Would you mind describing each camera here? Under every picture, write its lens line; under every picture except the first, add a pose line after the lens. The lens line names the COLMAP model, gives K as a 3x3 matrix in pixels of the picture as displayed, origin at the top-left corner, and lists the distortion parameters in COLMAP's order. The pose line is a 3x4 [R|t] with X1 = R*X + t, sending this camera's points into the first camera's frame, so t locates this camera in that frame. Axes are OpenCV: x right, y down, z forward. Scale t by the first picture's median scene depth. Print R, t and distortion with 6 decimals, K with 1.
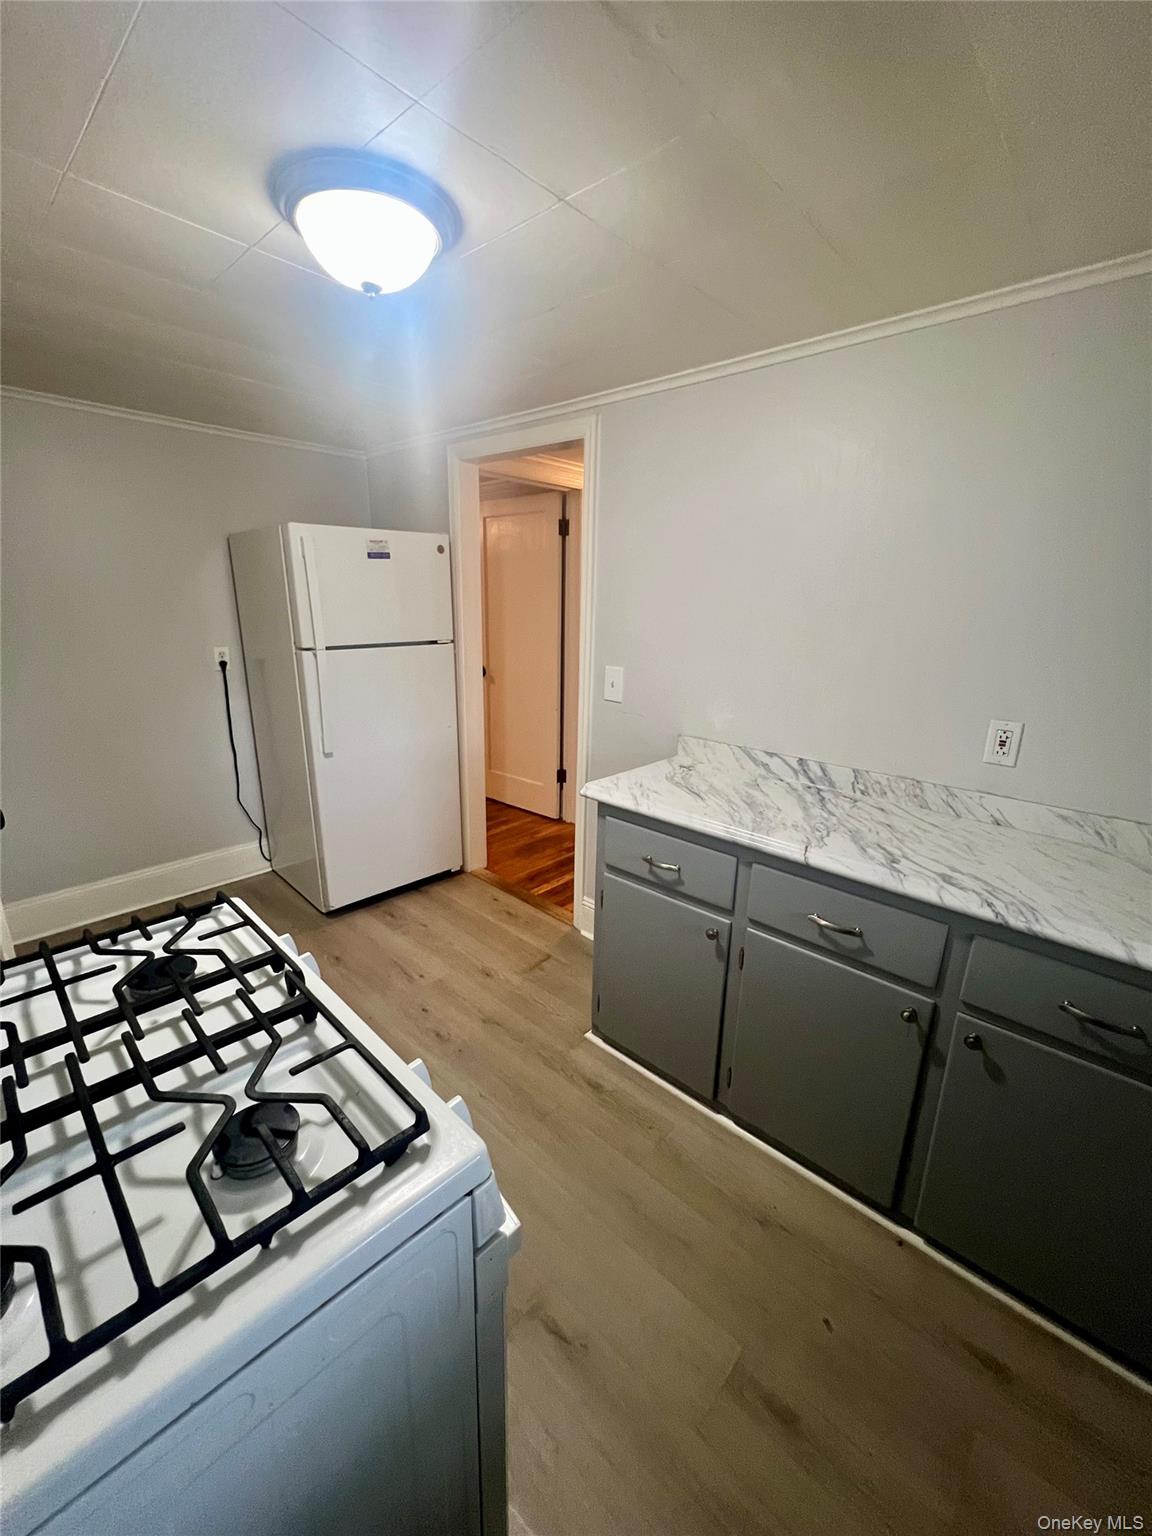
lens RADIAL K [[614.8, 0, 576.0], [0, 614.8, 772.0], [0, 0, 1]] dist [0.002912, -0.000651]
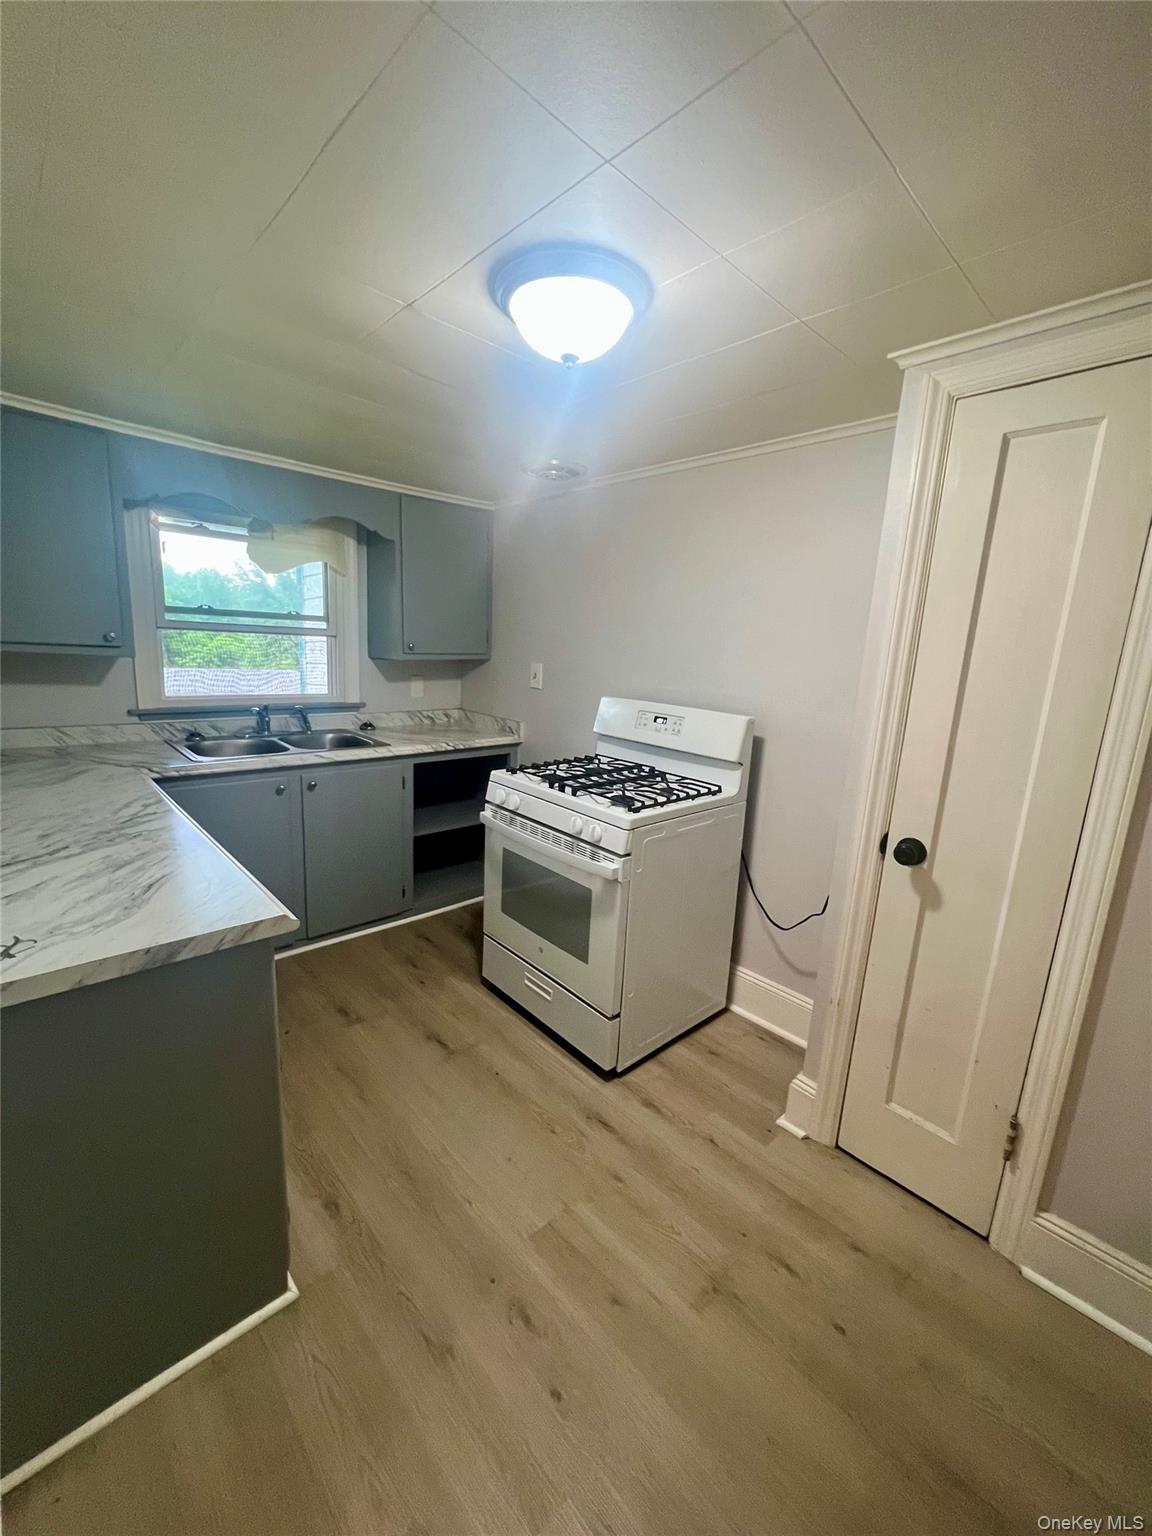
lens RADIAL K [[614.8, 0, 570.8], [0, 614.8, 772.5], [0, 0, 1]] dist [0.002912, -0.000651]
pose [[-0.994659, -0.083930, 0.060084, -0.315511], [-0.046369, 0.883381, 0.466357, -0.437261], [-0.092218, 0.461080, -0.882554, 1.570844]]
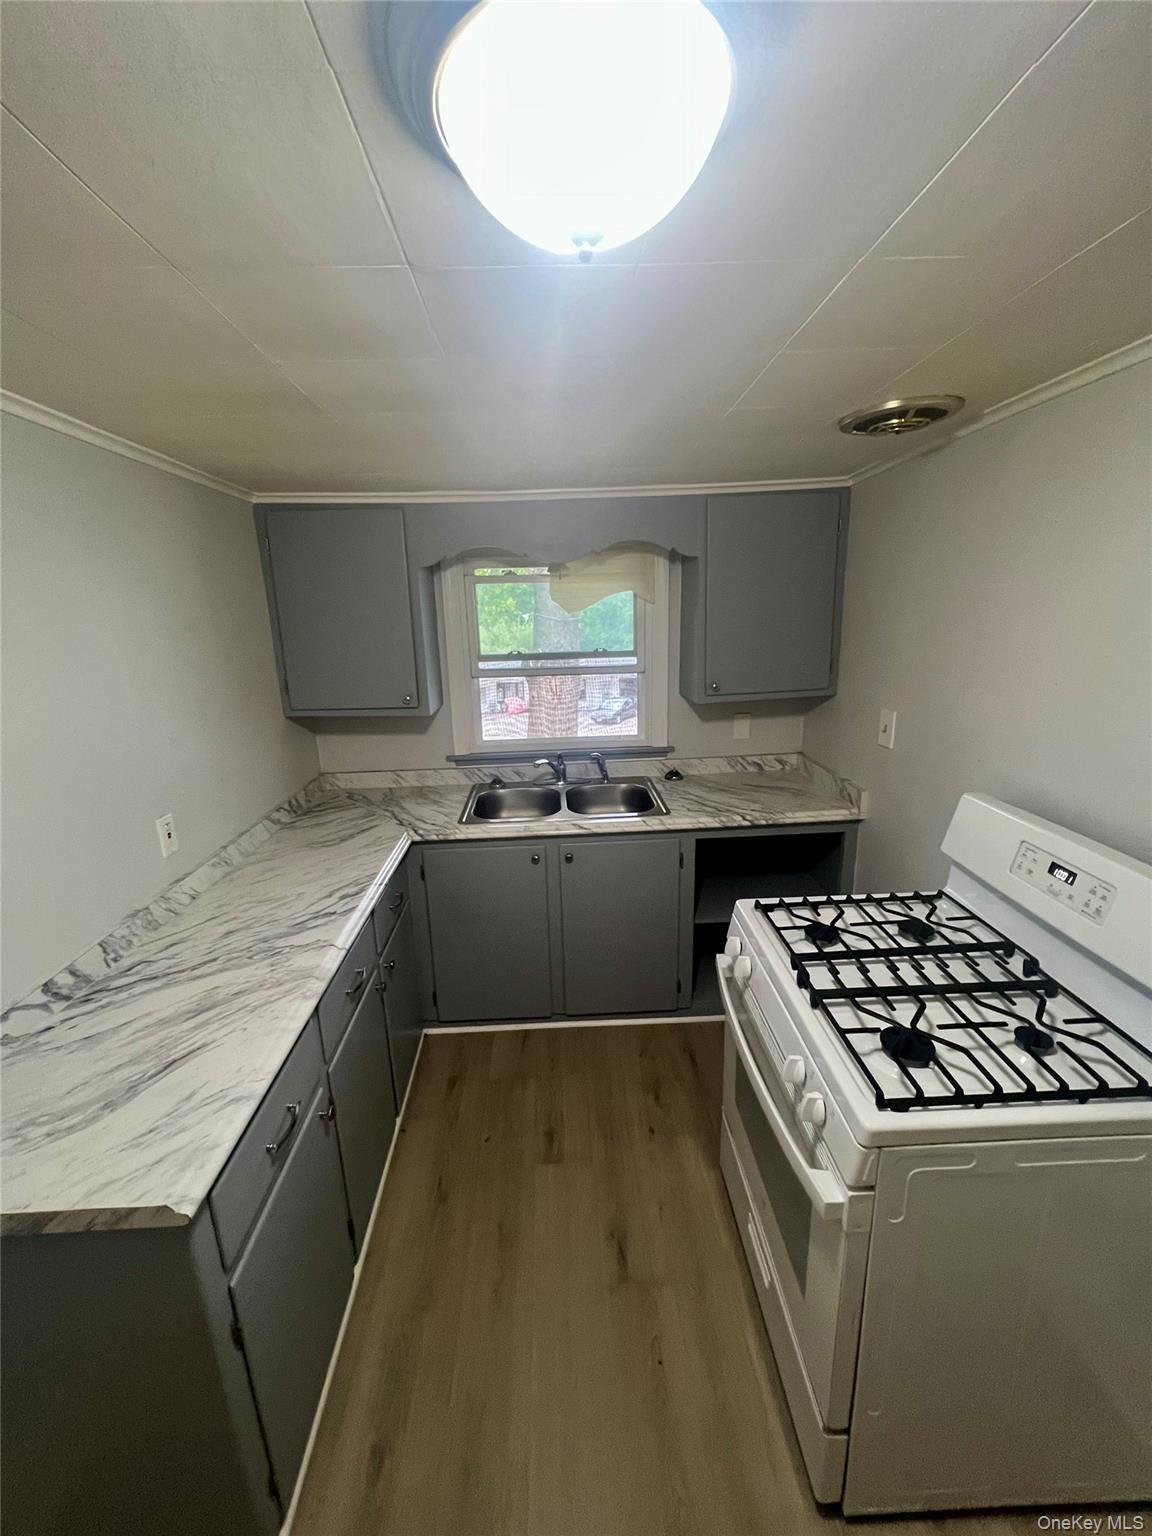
lens RADIAL K [[614.8, 0, 573.1], [0, 614.8, 770.7], [0, 0, 1]] dist [0.002912, -0.000651]
pose [[-0.708592, -0.177334, 0.682971, -0.490378], [0.209390, 0.871462, 0.443520, -0.435520], [-0.673834, 0.457282, -0.580379, 0.993273]]
